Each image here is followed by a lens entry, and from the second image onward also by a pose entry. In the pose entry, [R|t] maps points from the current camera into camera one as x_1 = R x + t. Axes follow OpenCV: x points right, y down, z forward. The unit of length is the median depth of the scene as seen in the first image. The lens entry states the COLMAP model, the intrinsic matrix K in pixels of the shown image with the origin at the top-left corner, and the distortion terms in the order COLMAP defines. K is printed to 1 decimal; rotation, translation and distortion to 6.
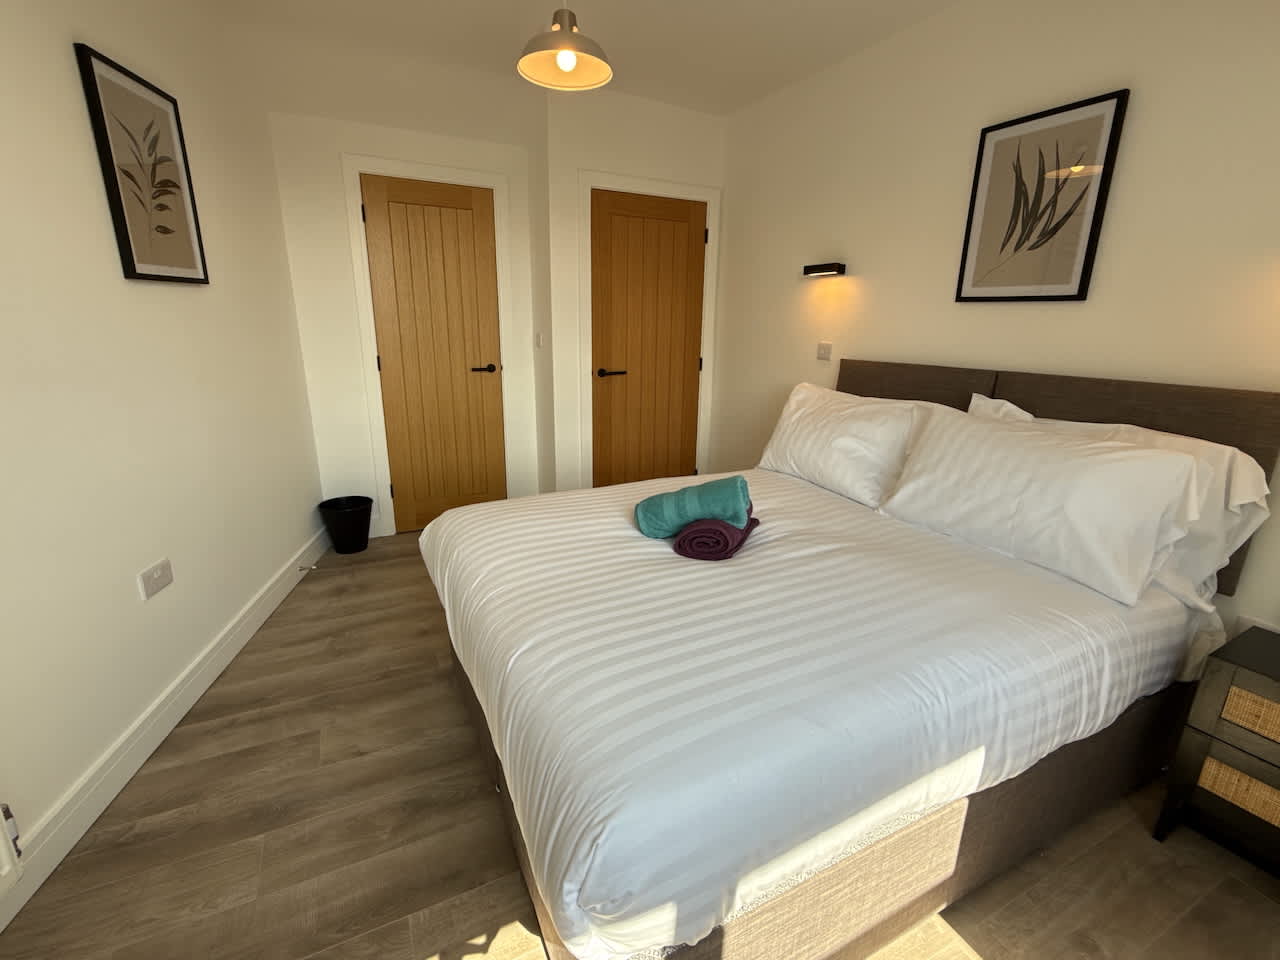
lens RADIAL K [[581.8, 0, 634.1], [0, 581.8, 477.2], [0, 0, 1]] dist [0.005693, -0.000492]
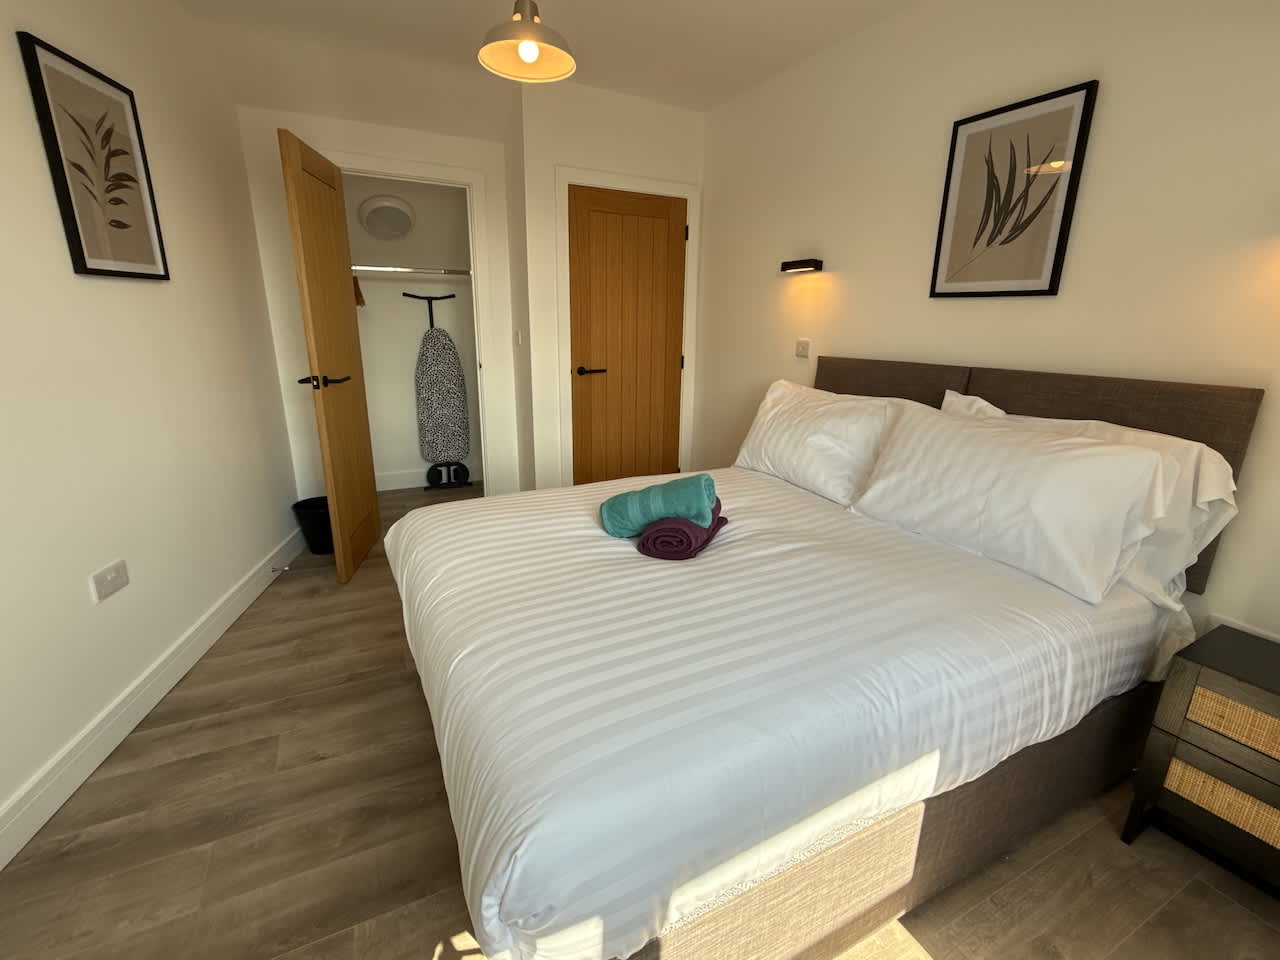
lens RADIAL K [[581.8, 0, 635.0], [0, 581.8, 477.2], [0, 0, 1]] dist [0.005693, -0.000492]
pose [[0.999982, -0.002871, 0.005220, 0.062677], [0.002871, 0.999996, 0.000060, 0.003095], [-0.005220, -0.000045, 0.999986, 0.019734]]
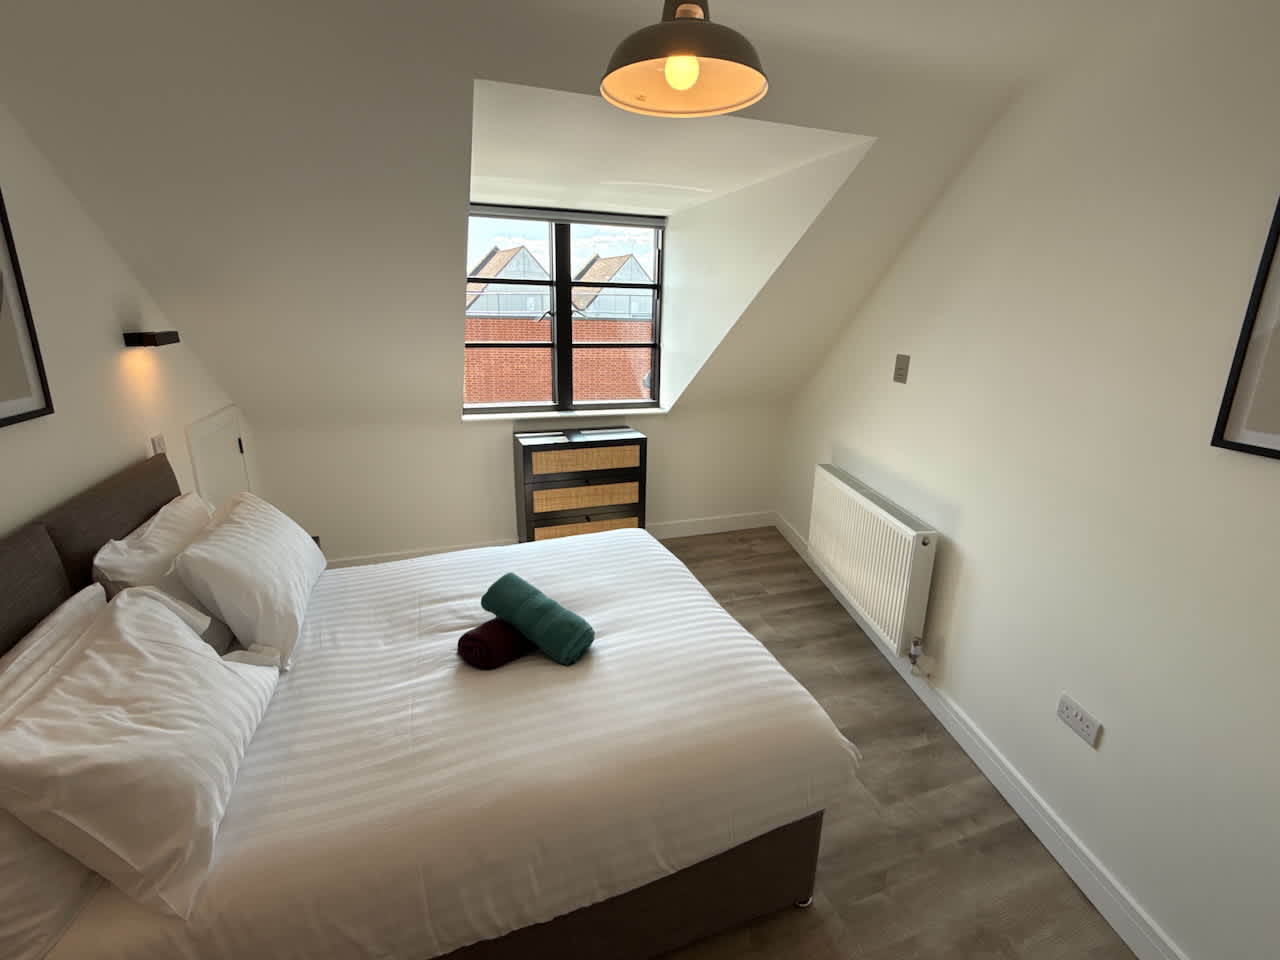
lens RADIAL K [[581.8, 0, 635.4], [0, 581.8, 480.1], [0, 0, 1]] dist [0.005693, -0.000492]
pose [[-0.991119, -0.066977, 0.114875, -0.180692], [0.002718, 0.853504, 0.521080, -0.753333], [-0.132947, 0.516765, -0.845742, 1.893920]]
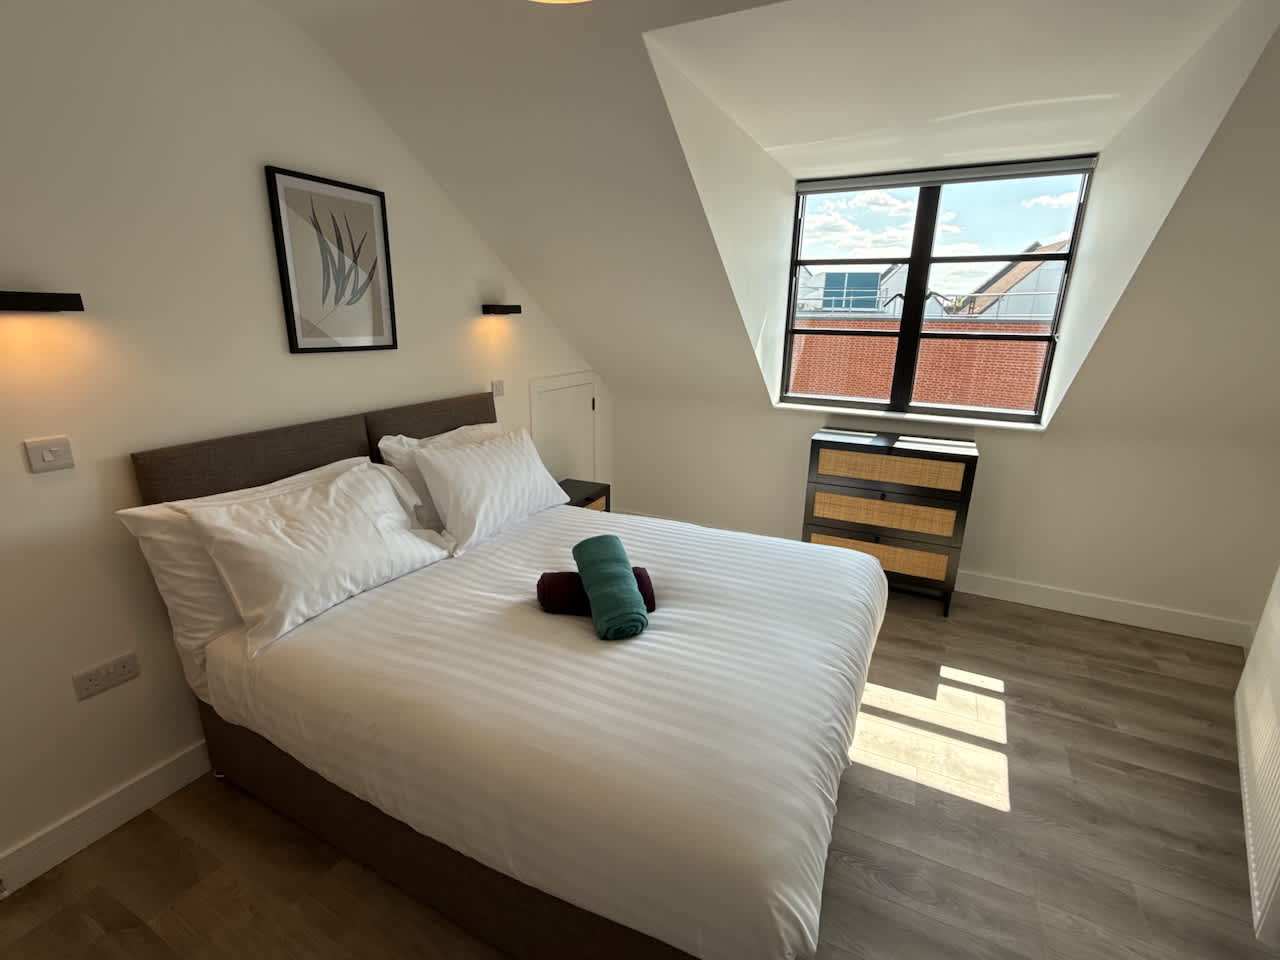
lens RADIAL K [[581.8, 0, 642.6], [0, 581.8, 479.1], [0, 0, 1]] dist [0.005693, -0.000492]
pose [[-0.587877, -0.245014, 0.770953, -0.709508], [0.191014, 0.884036, 0.426607, -0.569503], [-0.786075, 0.398056, -0.472903, 1.494194]]
